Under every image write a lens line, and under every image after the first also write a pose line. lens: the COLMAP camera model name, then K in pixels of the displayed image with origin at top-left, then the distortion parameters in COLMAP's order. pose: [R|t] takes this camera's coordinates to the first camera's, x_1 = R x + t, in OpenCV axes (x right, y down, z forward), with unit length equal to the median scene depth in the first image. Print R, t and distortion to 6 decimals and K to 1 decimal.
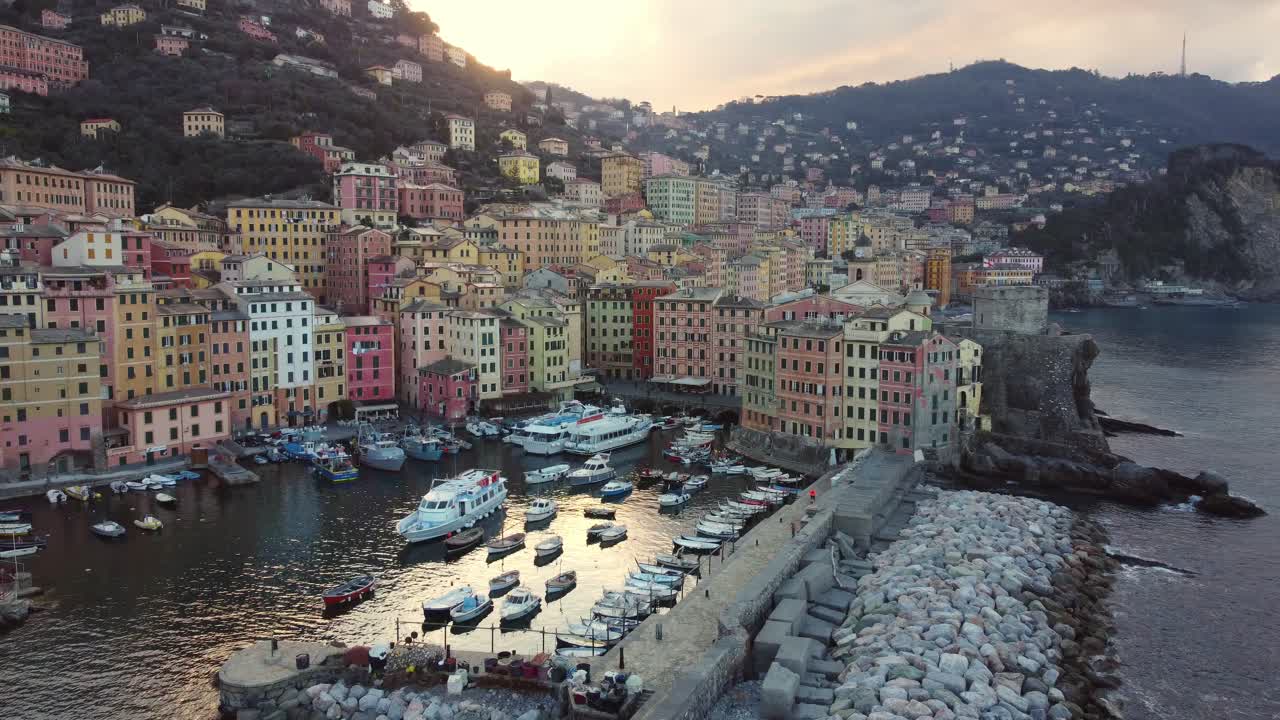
lens RADIAL K [[946.8, 0, 610.2], [0, 946.8, 351.3], [0, 0, 1]] dist [0.044832, -0.074597]
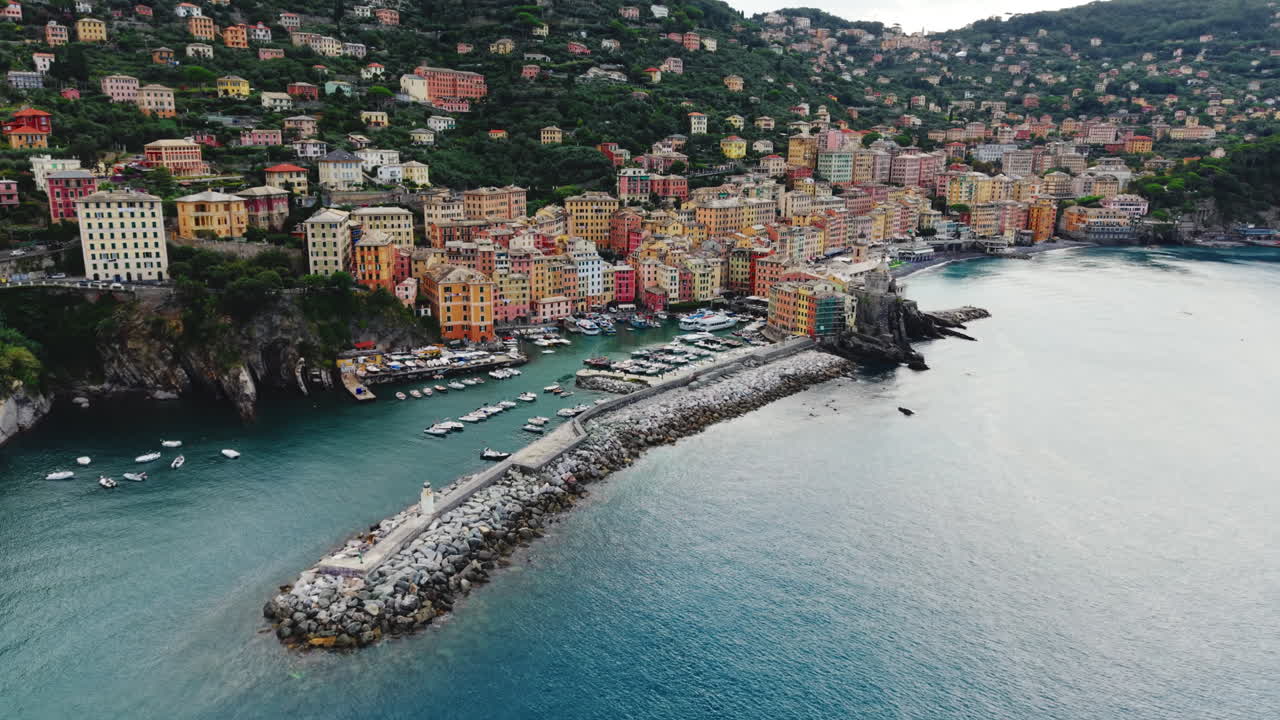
lens RADIAL K [[898.6, 0, 640.0], [0, 898.6, 360.0], [0, 0, 1]] dist [-0.005208, -0.008726]
pose [[0.962750, 0.076365, -0.259386, 0.297979], [-0.037053, 0.987500, 0.153200, -0.118188], [0.267843, -0.137882, 0.953545, -0.905026]]
